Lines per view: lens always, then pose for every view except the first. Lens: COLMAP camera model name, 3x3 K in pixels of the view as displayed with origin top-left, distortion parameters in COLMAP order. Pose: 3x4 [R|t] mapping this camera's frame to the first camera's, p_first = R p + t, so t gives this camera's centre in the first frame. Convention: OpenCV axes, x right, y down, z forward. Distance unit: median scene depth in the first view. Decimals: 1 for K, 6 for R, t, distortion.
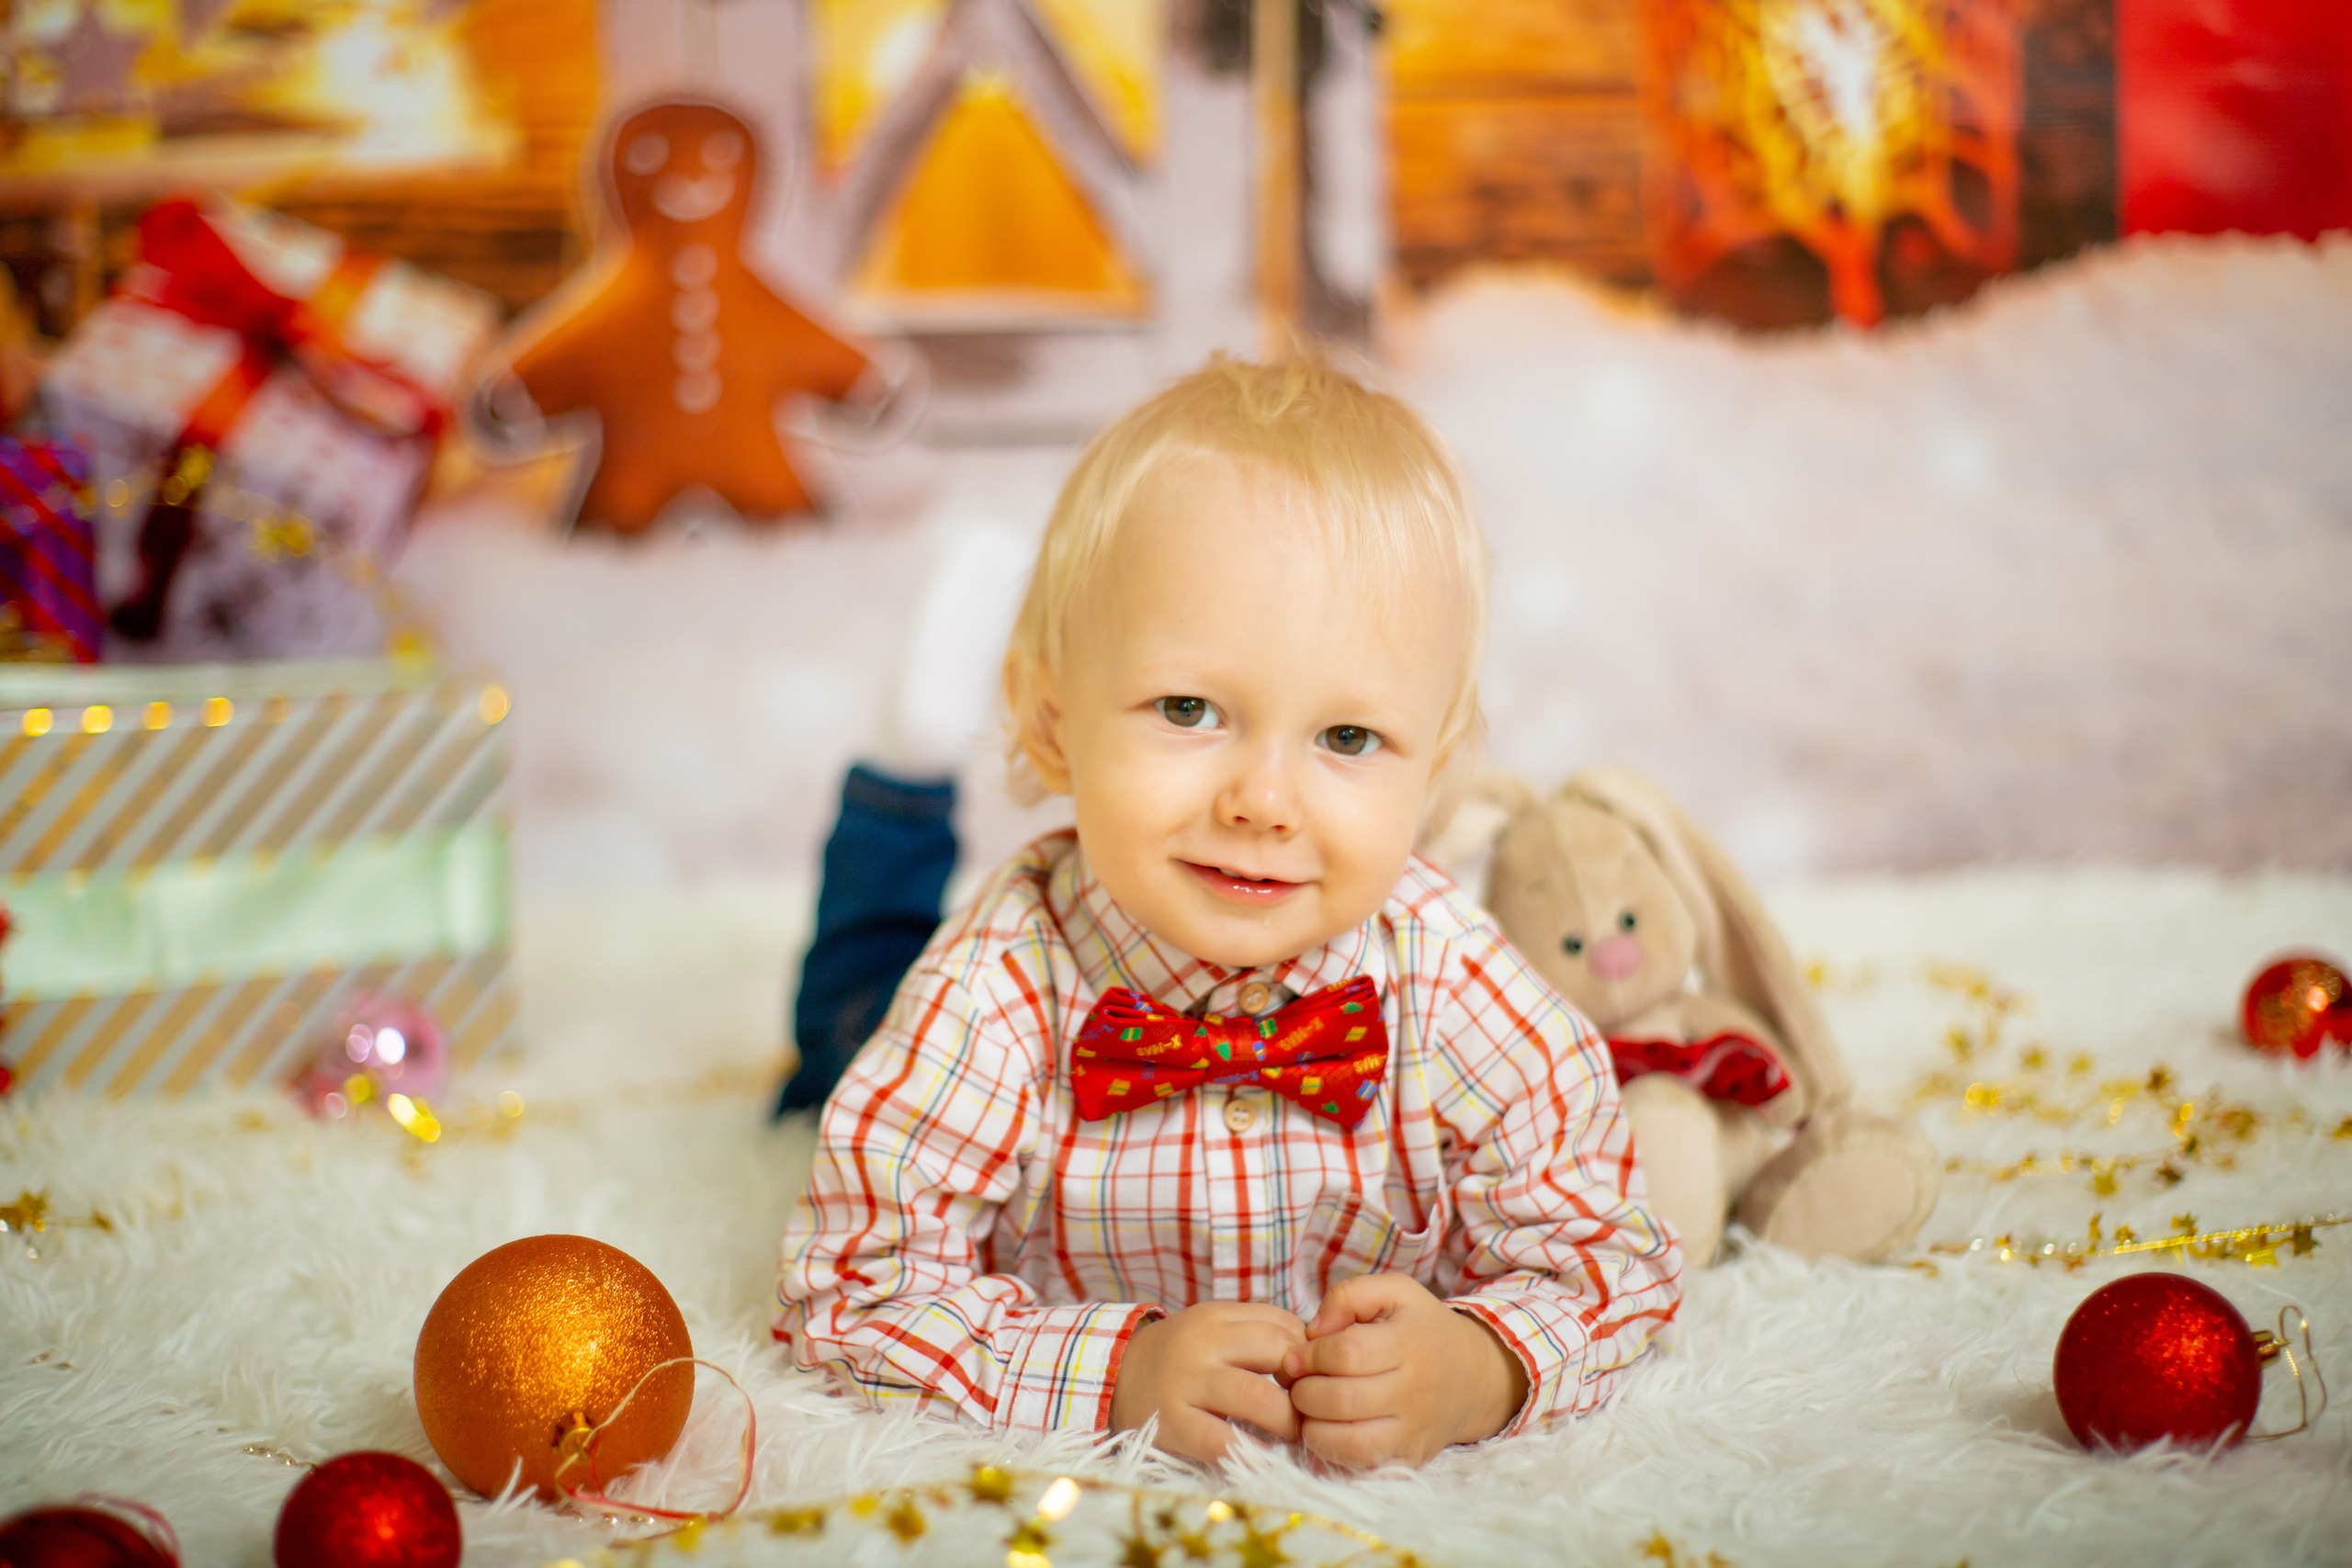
lens RADIAL K [[3485.5, 0, 1184.4], [0, 3485.5, 791.0], [0, 0, 1]] dist [-0.107398, 0.000000]
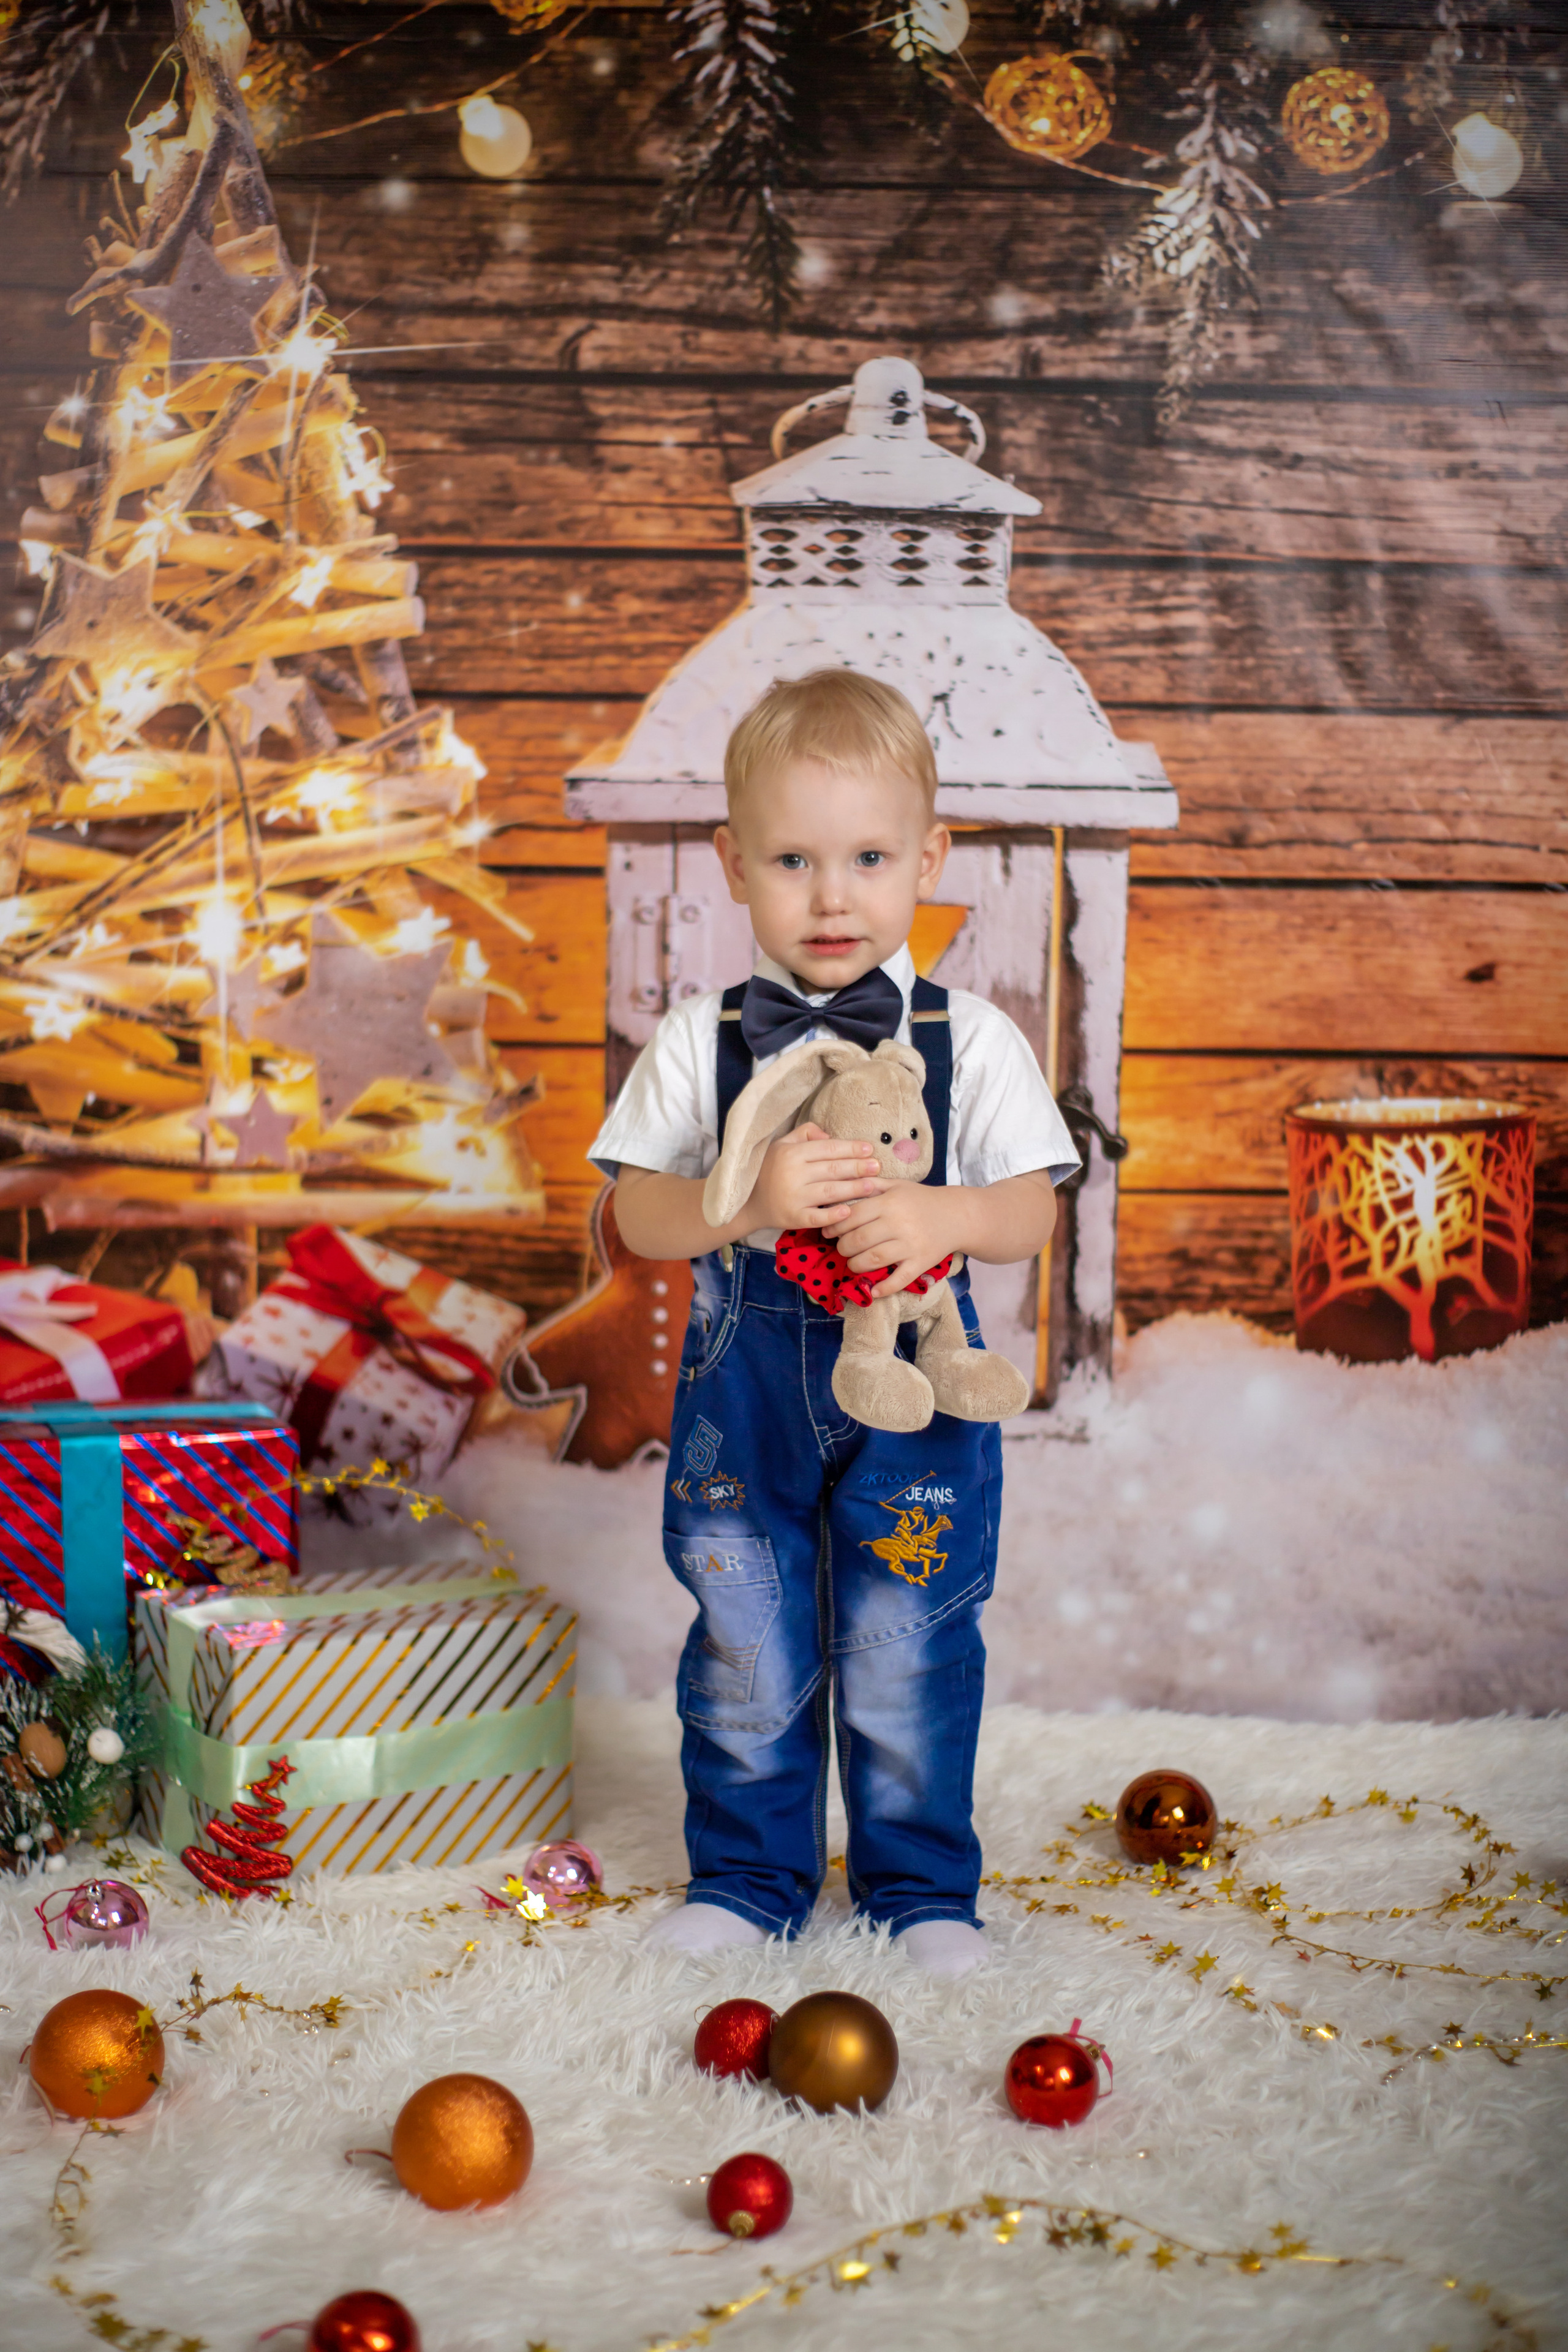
lens RADIAL K [[3485.8, 0, 777.6], [0, 3485.8, 1154.7], [0, 0, 1]] dist [-0.107398, 0.000000]
pose [[0.999326, 0.035327, 0.009992, -0.107341], [-0.035225, 0.999328, -0.010182, -0.195673], [-0.010345, 0.009823, 0.999898, -0.524049]]
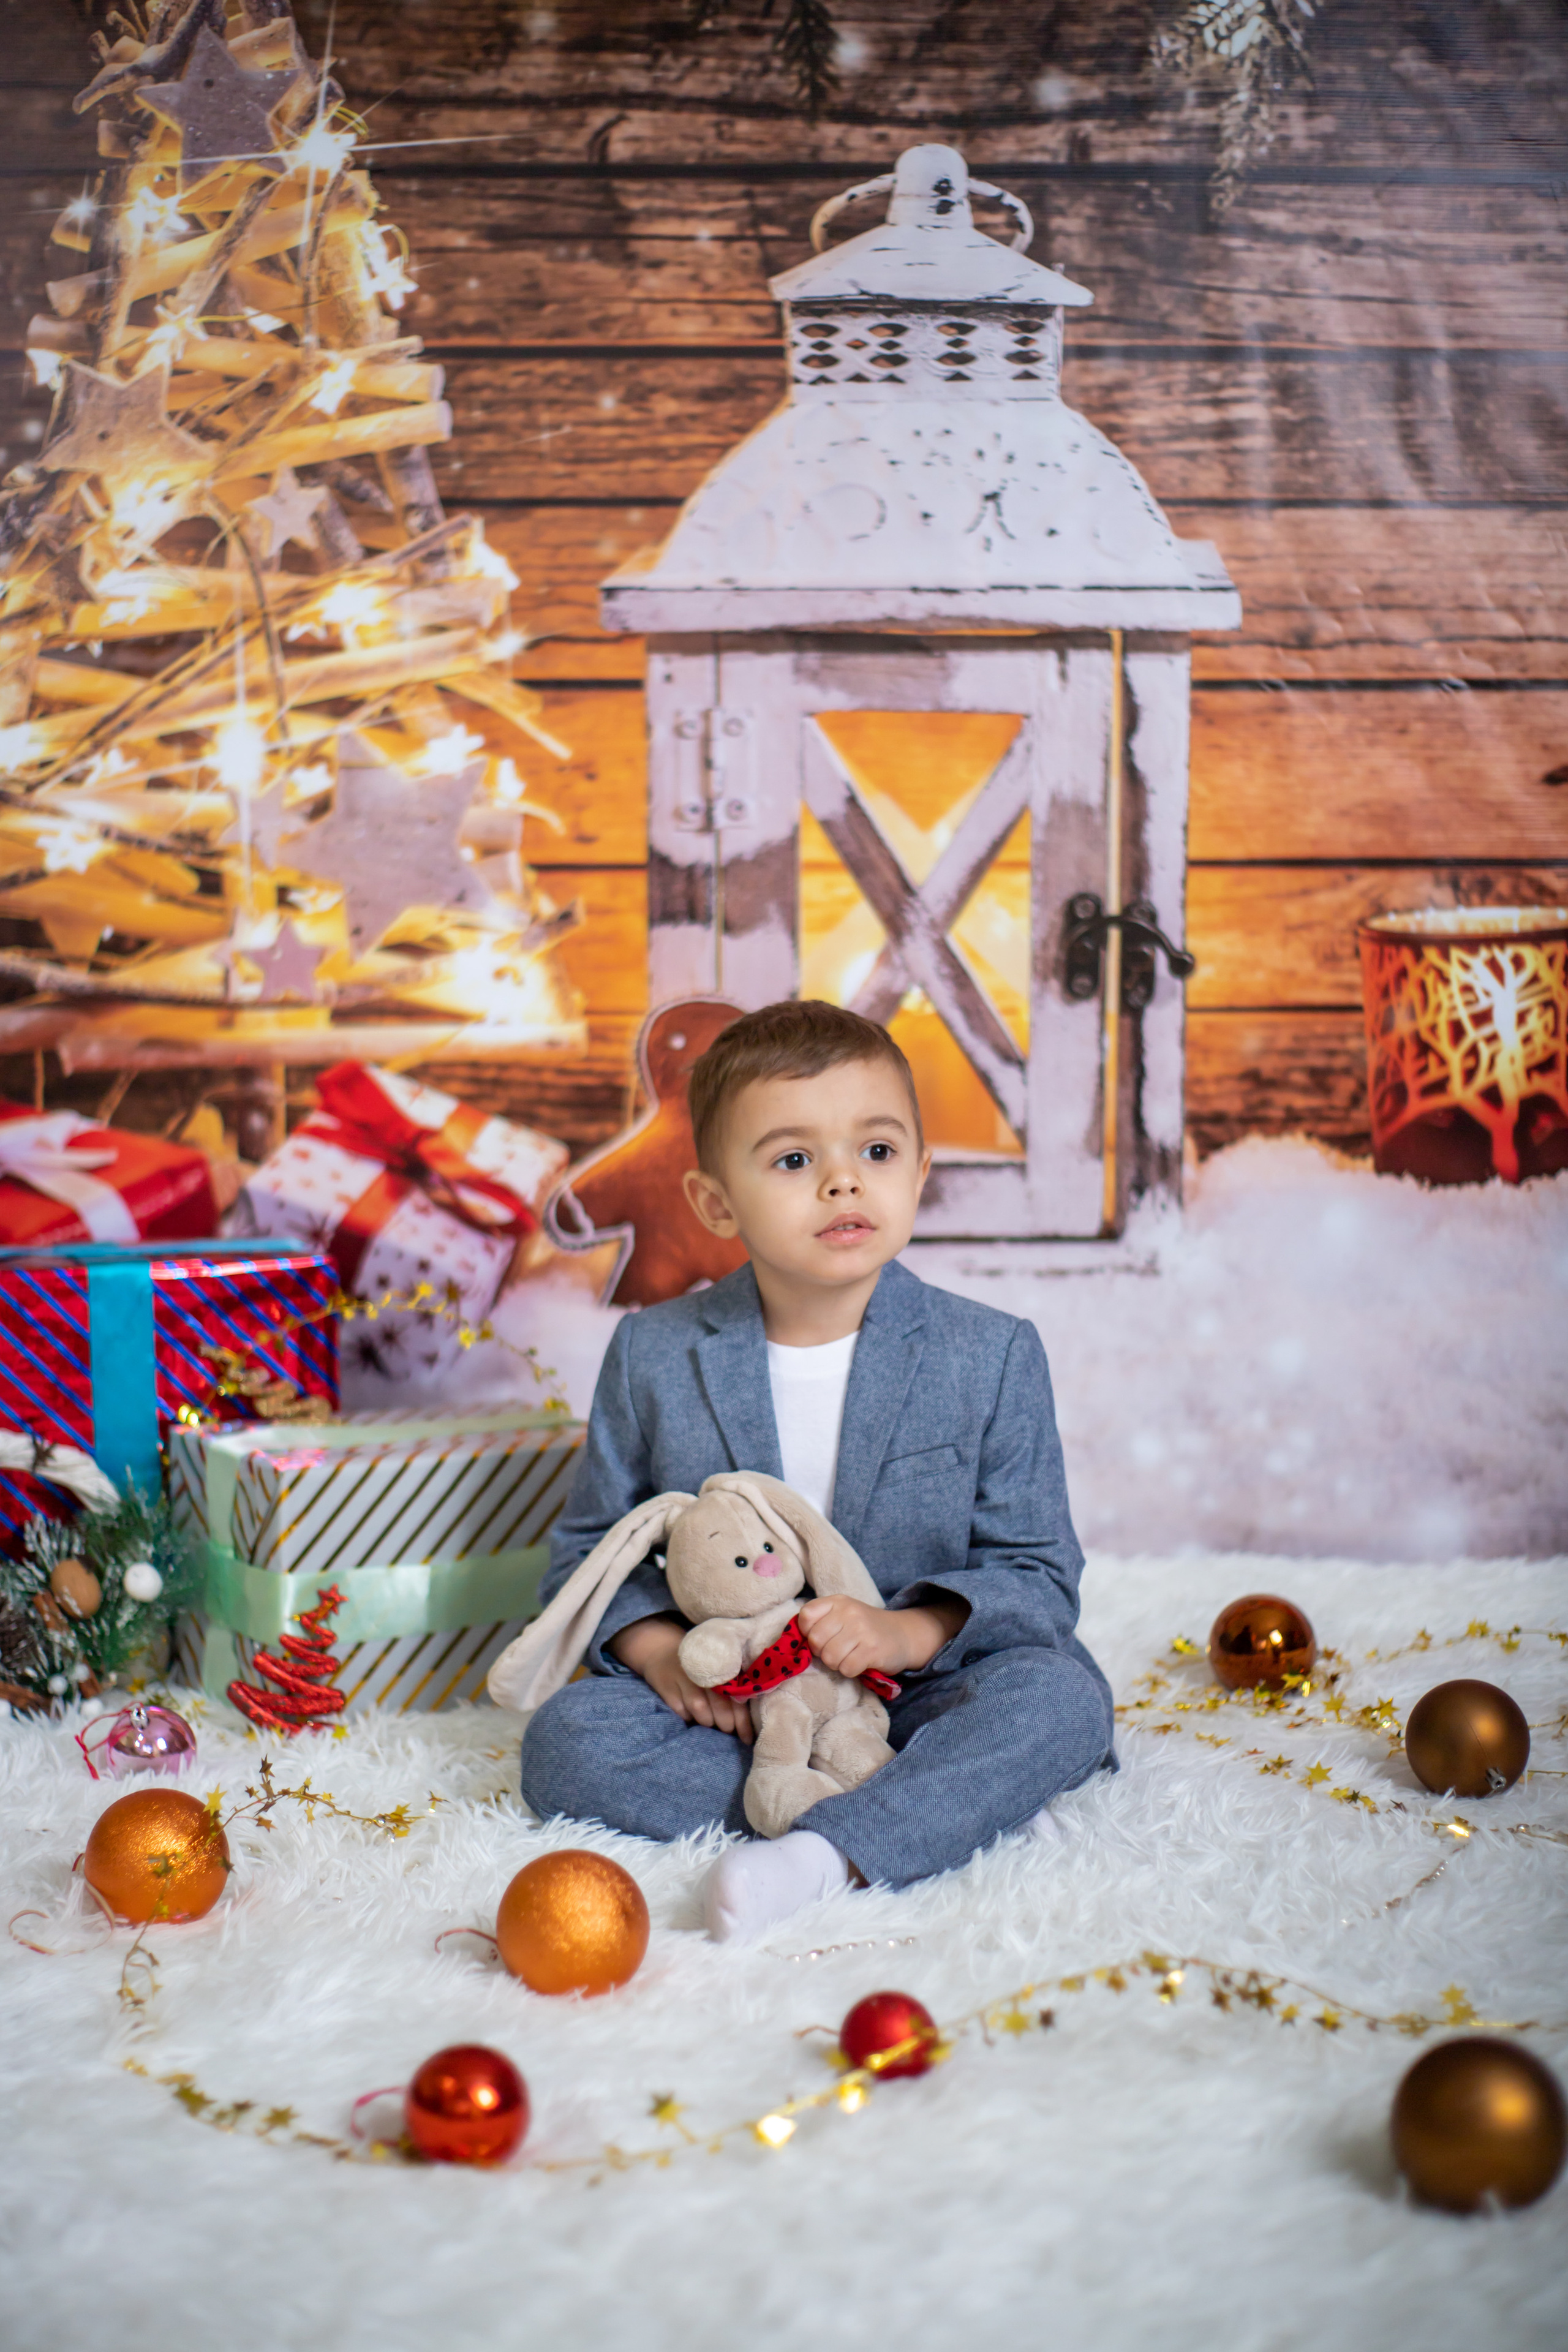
lens RADIAL K [[3485.8, 0, 771.7], [0, 3485.8, 1187.4], [0, 0, 1]] dist [-0.107398, 0.000000]
pose [[0.999573, 0.017471, 0.023429, -0.148677], [-0.016890, 0.999550, -0.024789, -0.087660], [-0.023851, 0.024383, 0.999418, -0.452954]]
